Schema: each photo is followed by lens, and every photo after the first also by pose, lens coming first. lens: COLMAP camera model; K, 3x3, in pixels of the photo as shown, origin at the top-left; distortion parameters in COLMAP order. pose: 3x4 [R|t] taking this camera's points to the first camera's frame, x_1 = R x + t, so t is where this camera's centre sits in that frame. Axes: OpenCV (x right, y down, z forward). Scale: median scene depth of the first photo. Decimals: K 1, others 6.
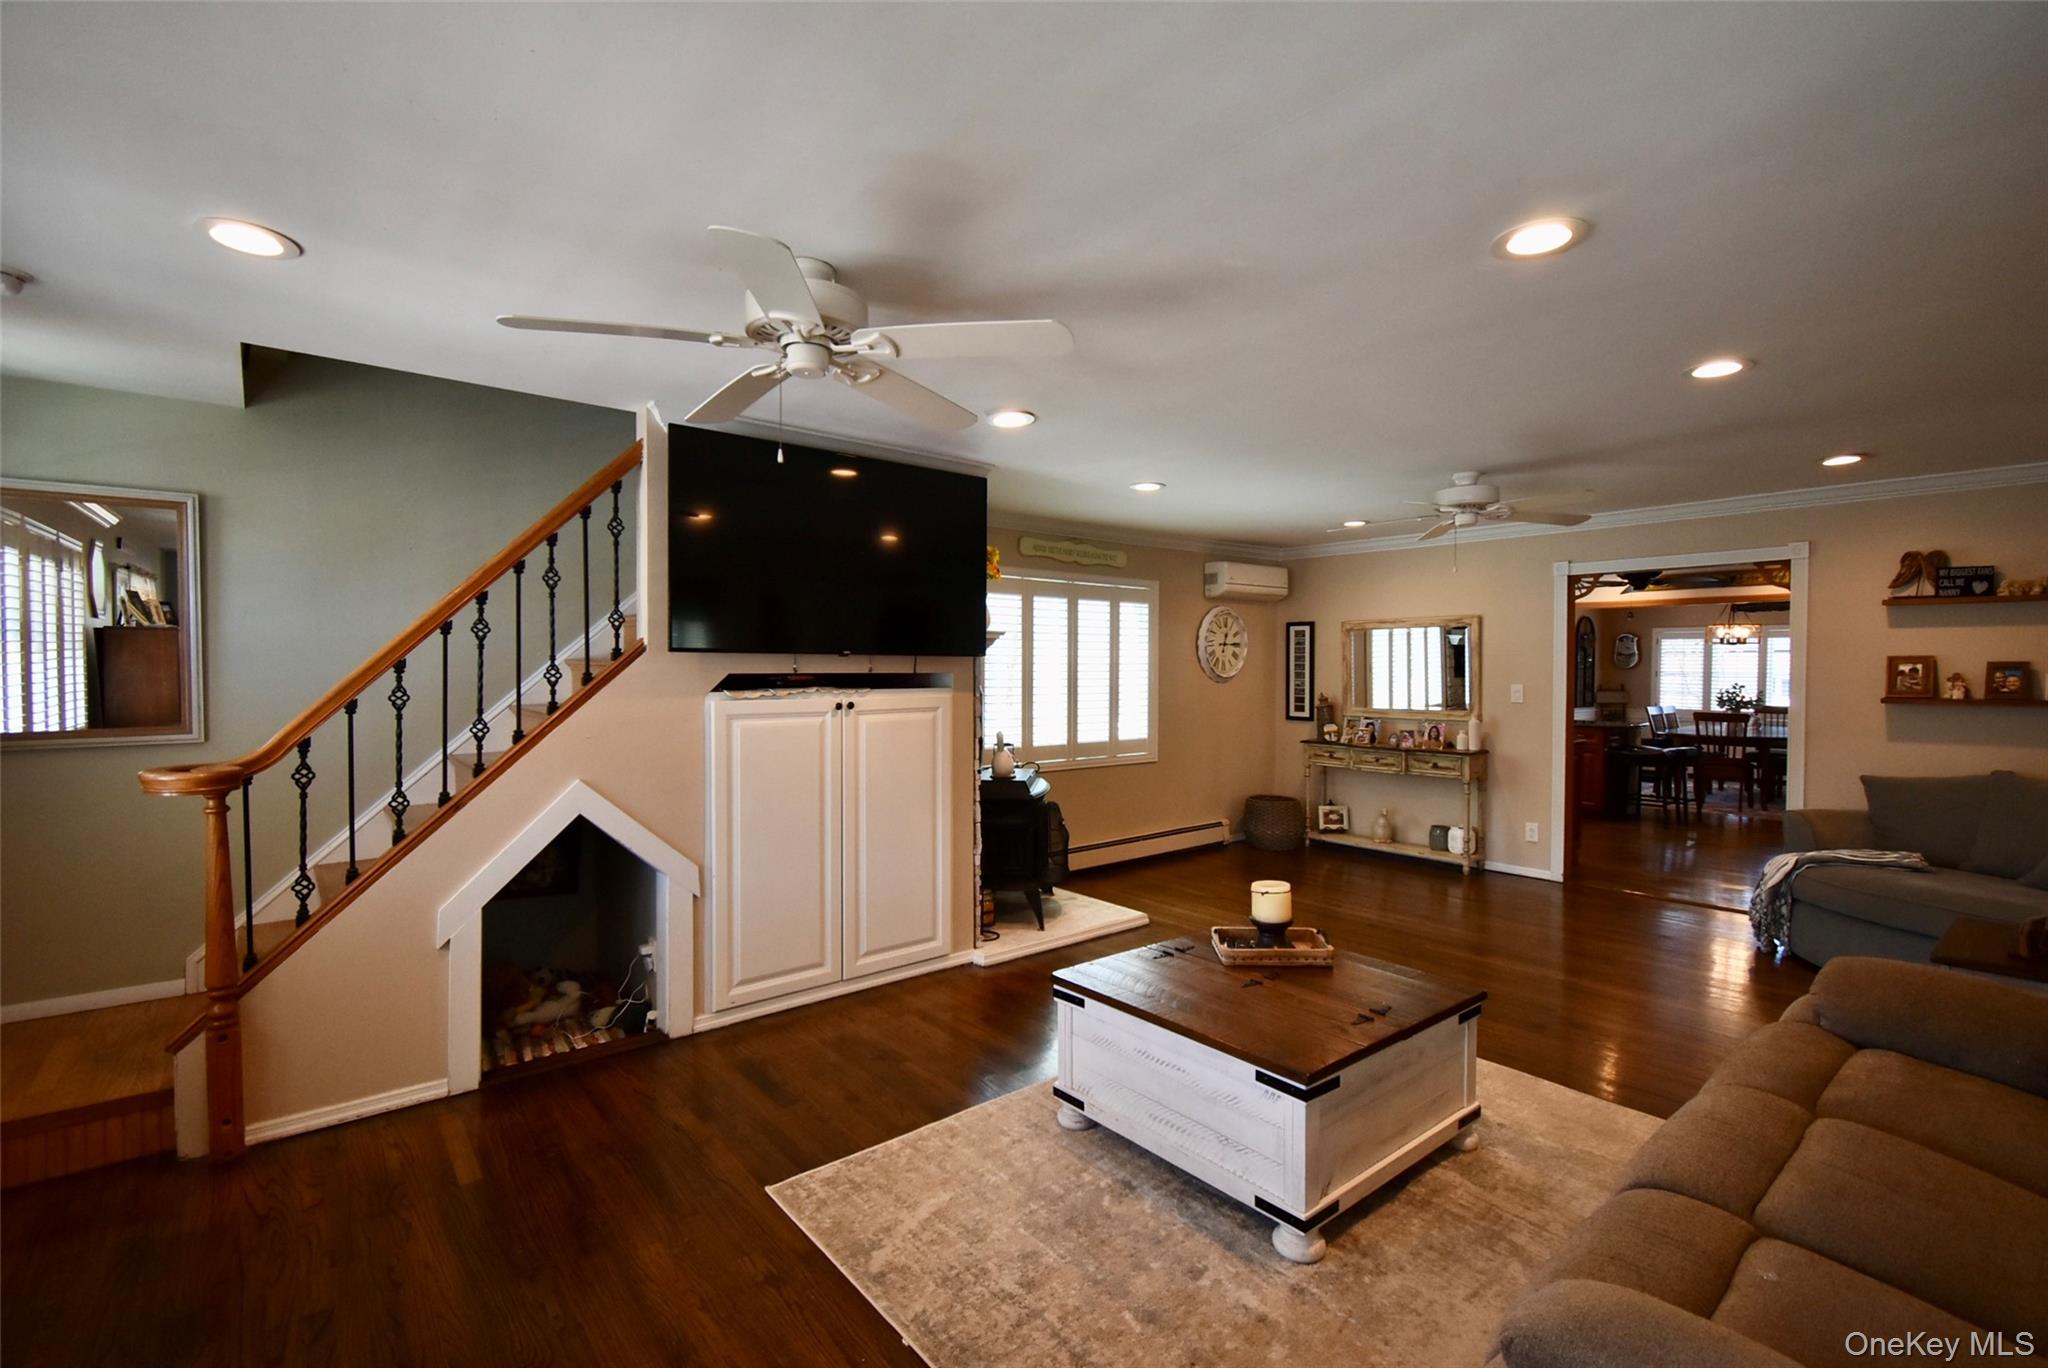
lens RADIAL K [[894.6, 0, 1018.4], [0, 894.6, 683.5], [0, 0, 1]] dist [0.002471, -0.001212]
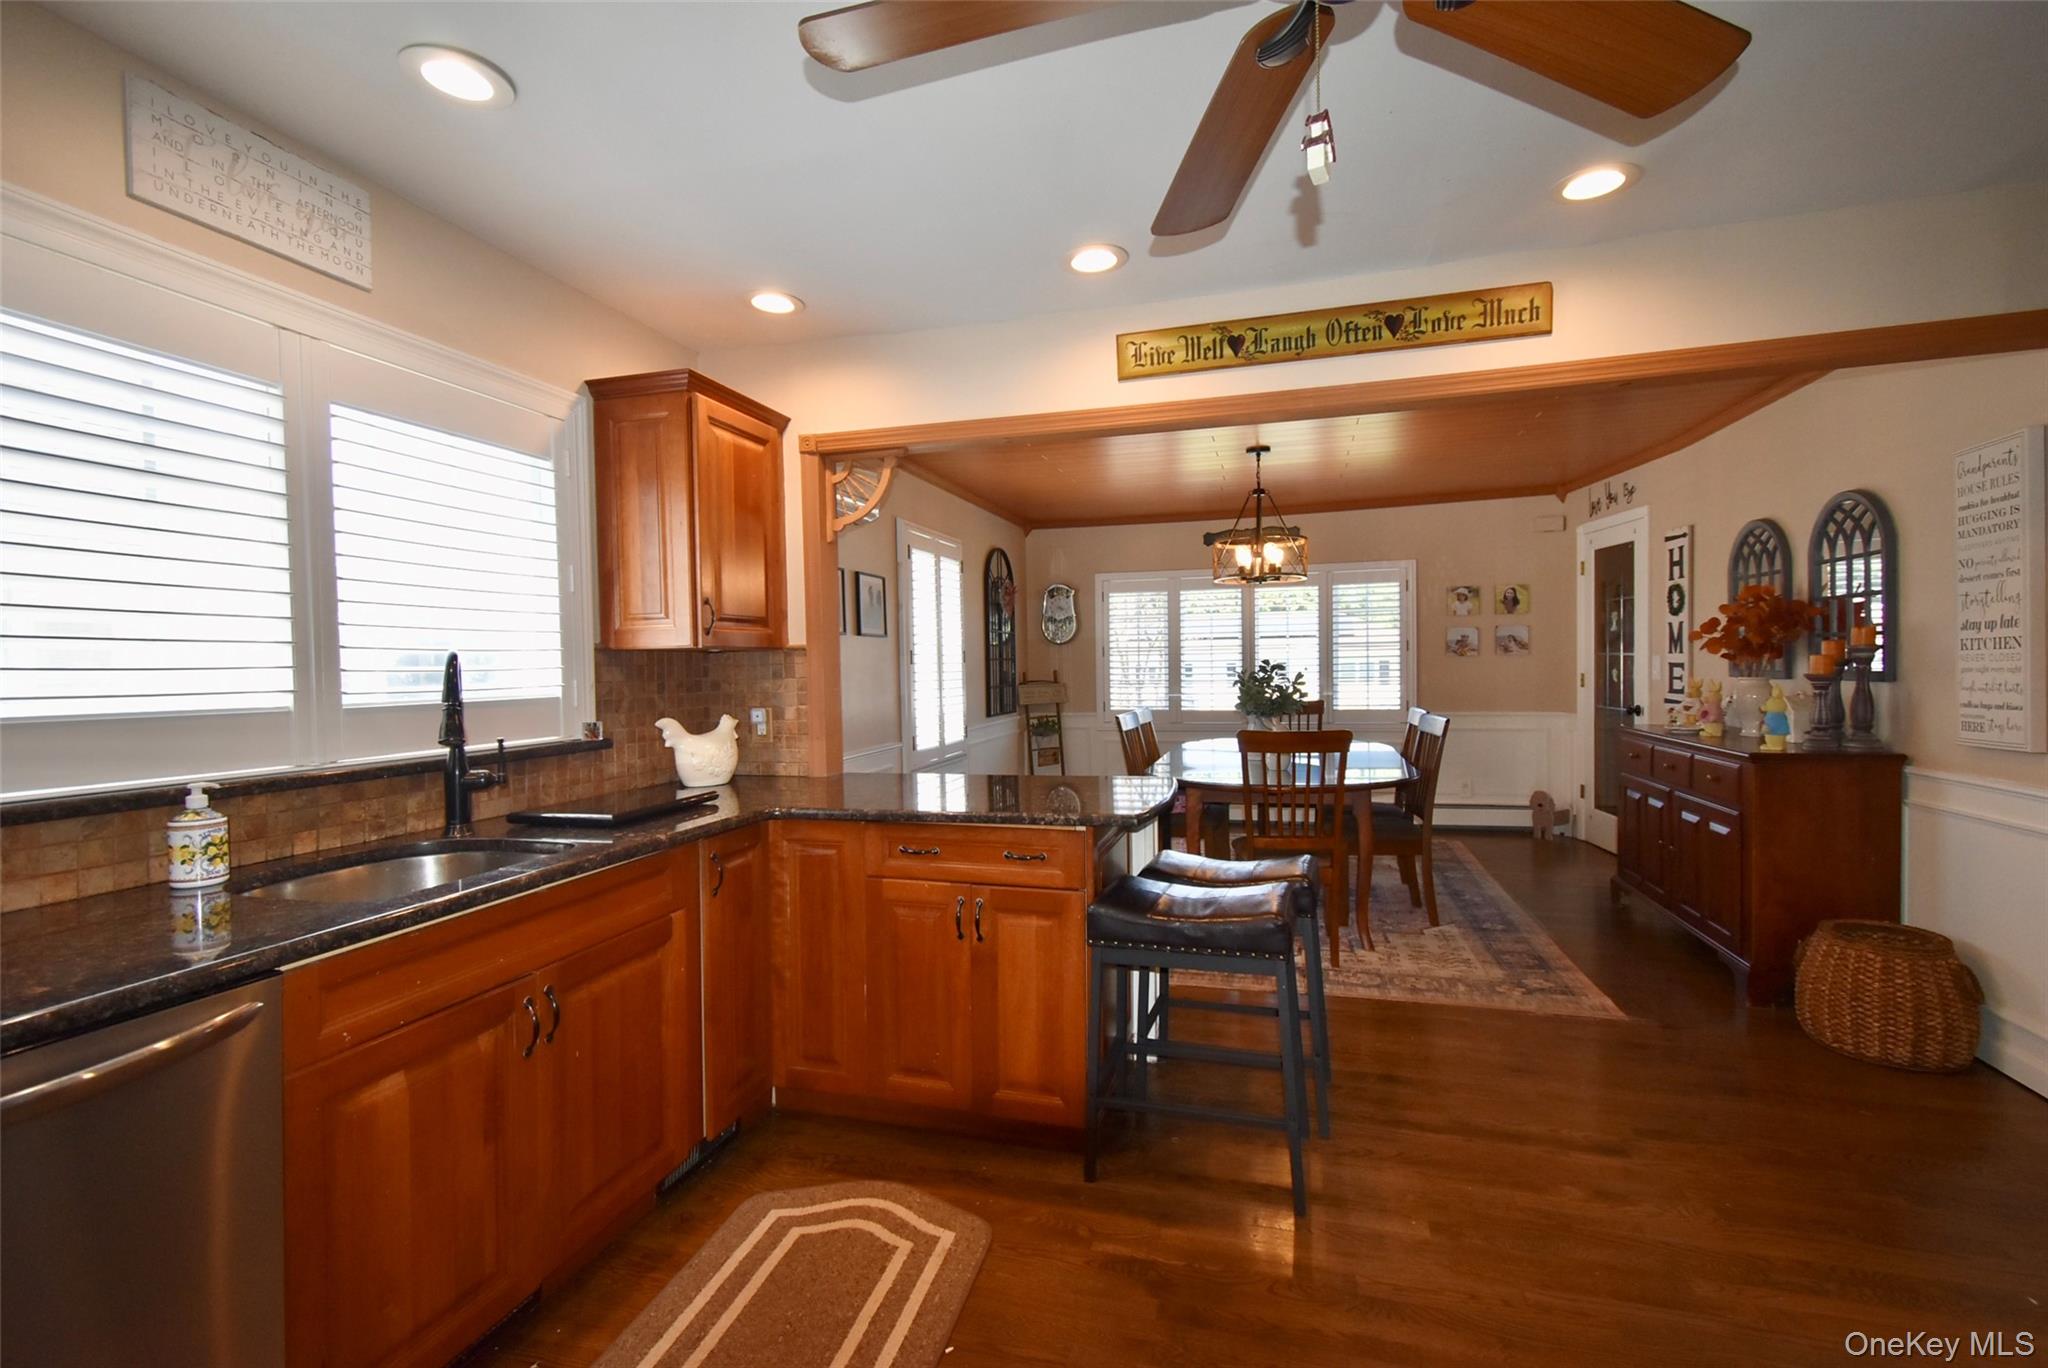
lens RADIAL K [[894.6, 0, 1020.1], [0, 894.6, 681.5], [0, 0, 1]] dist [0.002471, -0.001212]
pose [[0.822253, -0.030756, 0.568290, 0.335601], [0.030532, 0.999485, 0.009917, 0.000922], [-0.568302, 0.009197, 0.822768, 0.550310]]
